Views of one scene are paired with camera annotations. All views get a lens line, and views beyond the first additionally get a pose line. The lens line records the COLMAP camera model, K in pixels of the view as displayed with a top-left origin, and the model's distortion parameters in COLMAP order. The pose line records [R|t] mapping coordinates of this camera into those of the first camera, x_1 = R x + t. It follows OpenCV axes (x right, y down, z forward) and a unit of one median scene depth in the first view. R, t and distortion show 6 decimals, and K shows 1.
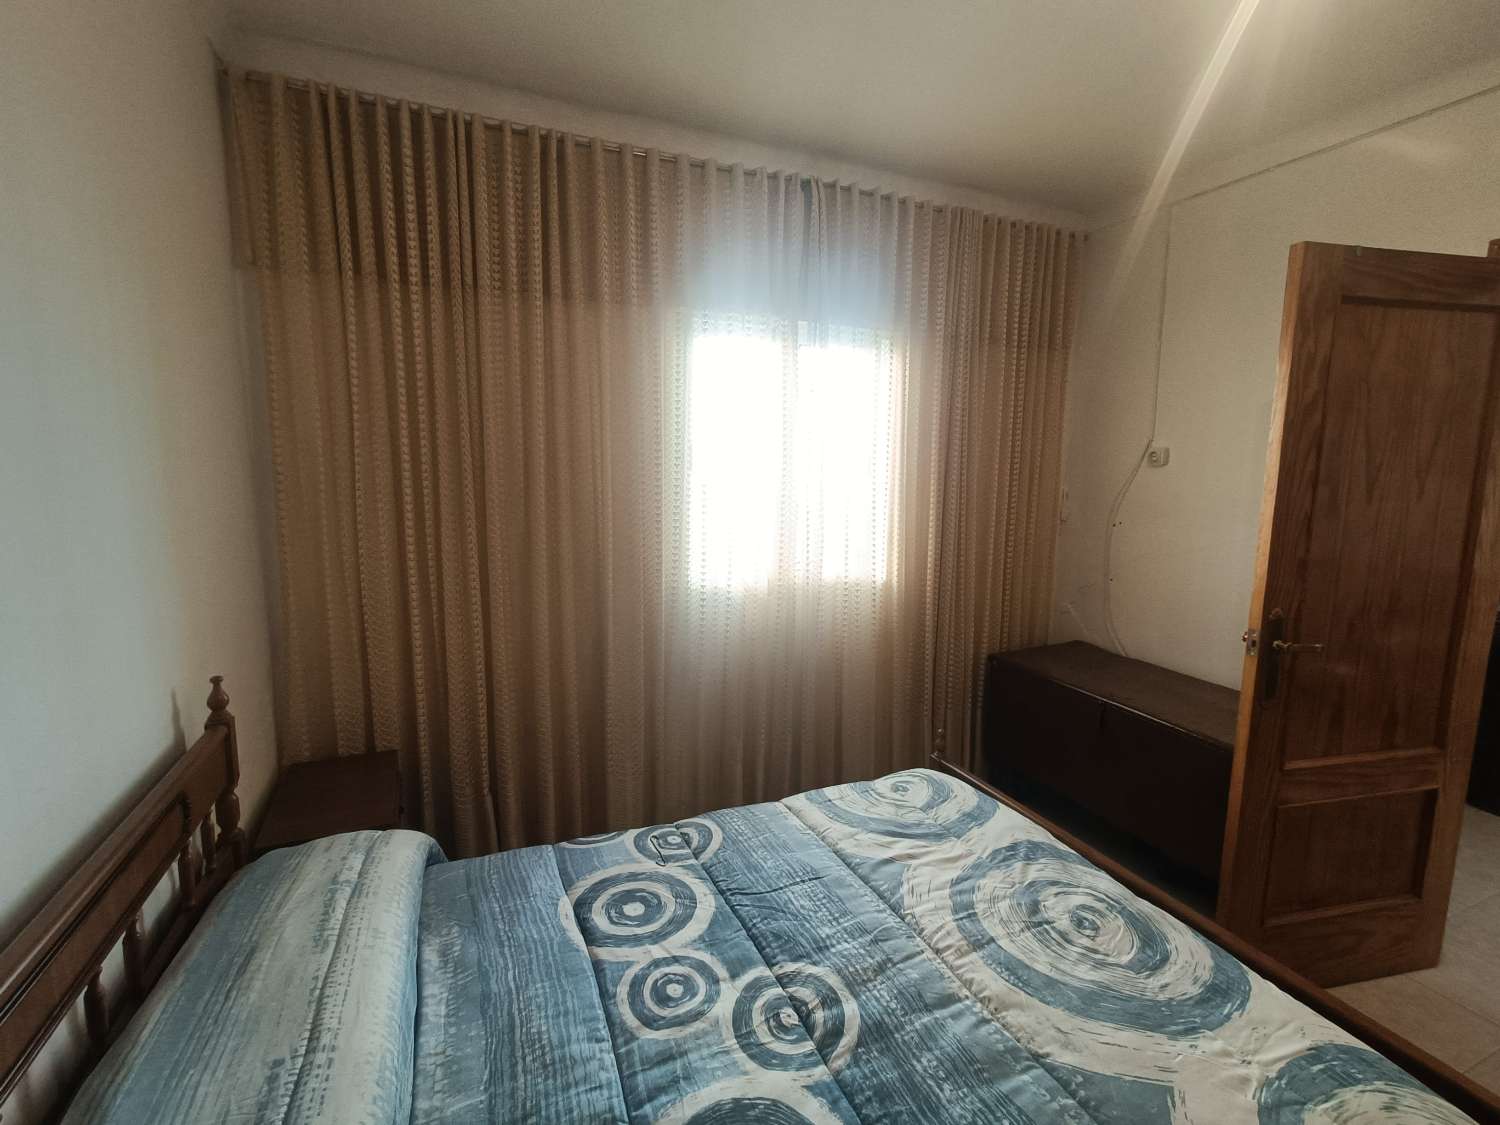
lens RADIAL K [[673.4, 0, 740.6], [0, 673.4, 560.2], [0, 0, 1]] dist [0.001443, 0.001817]
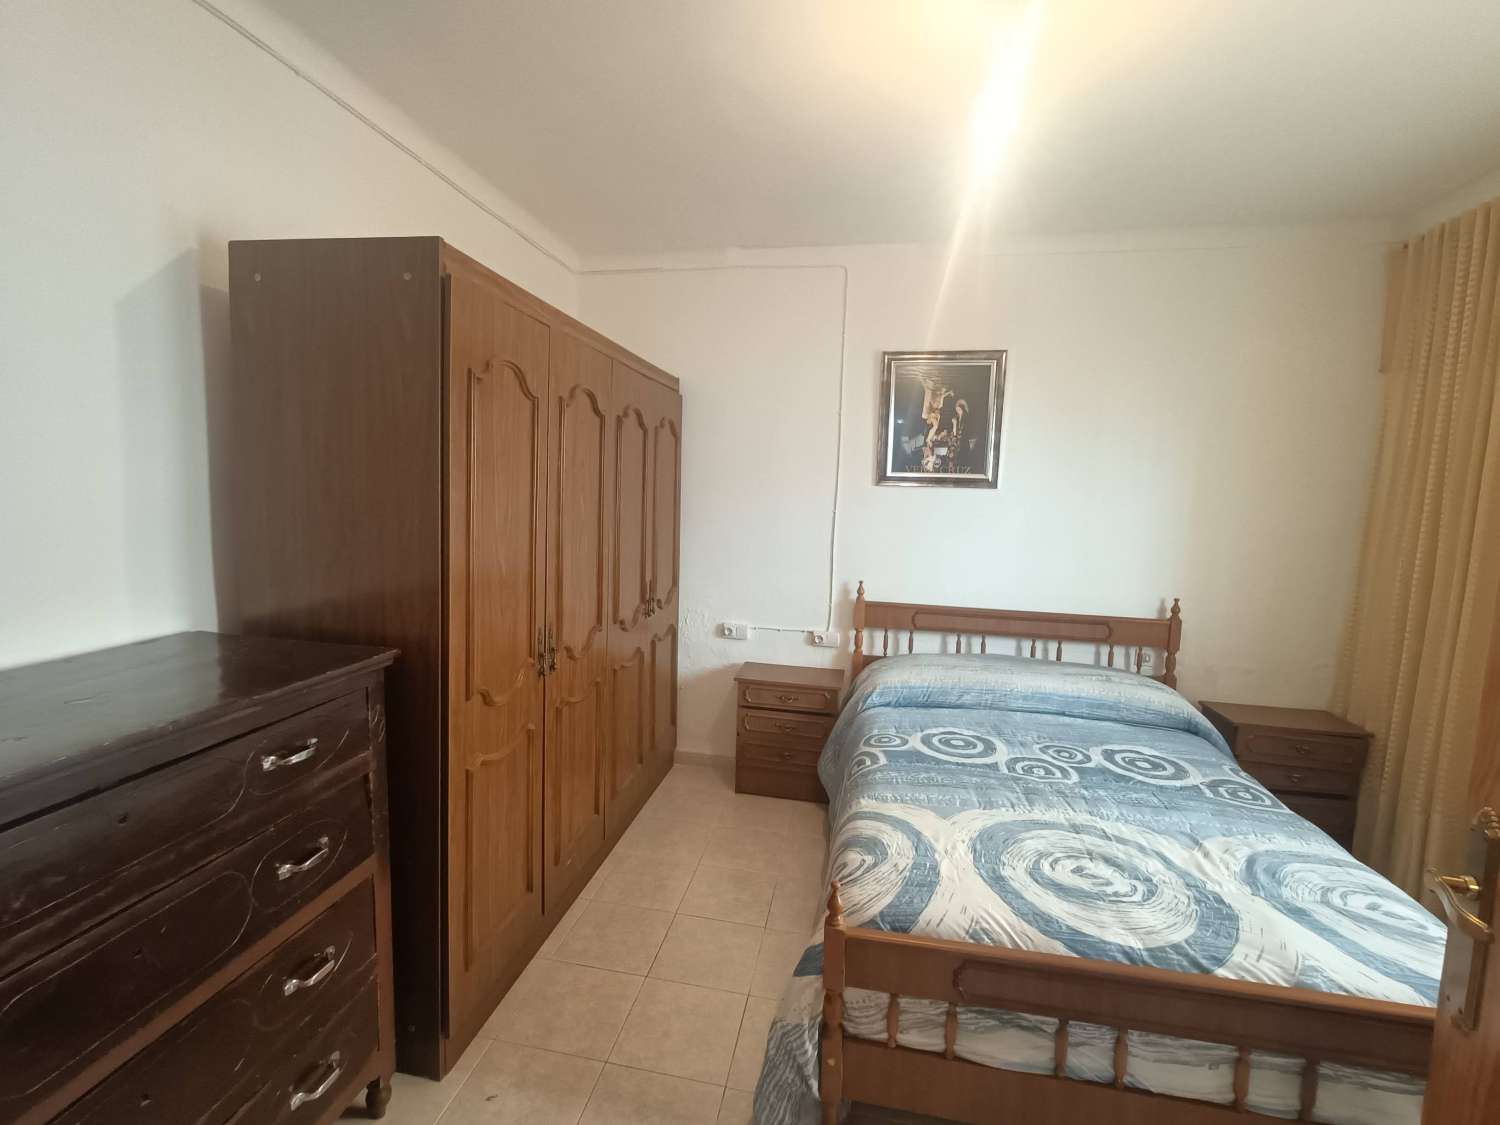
lens RADIAL K [[673.4, 0, 740.6], [0, 673.4, 560.2], [0, 0, 1]] dist [0.001443, 0.001817]
pose [[-0.567837, 0.056331, -0.821211, 1.796291], [-0.150951, 0.973611, 0.171162, -0.105584], [0.809182, 0.221154, -0.544349, 1.030528]]
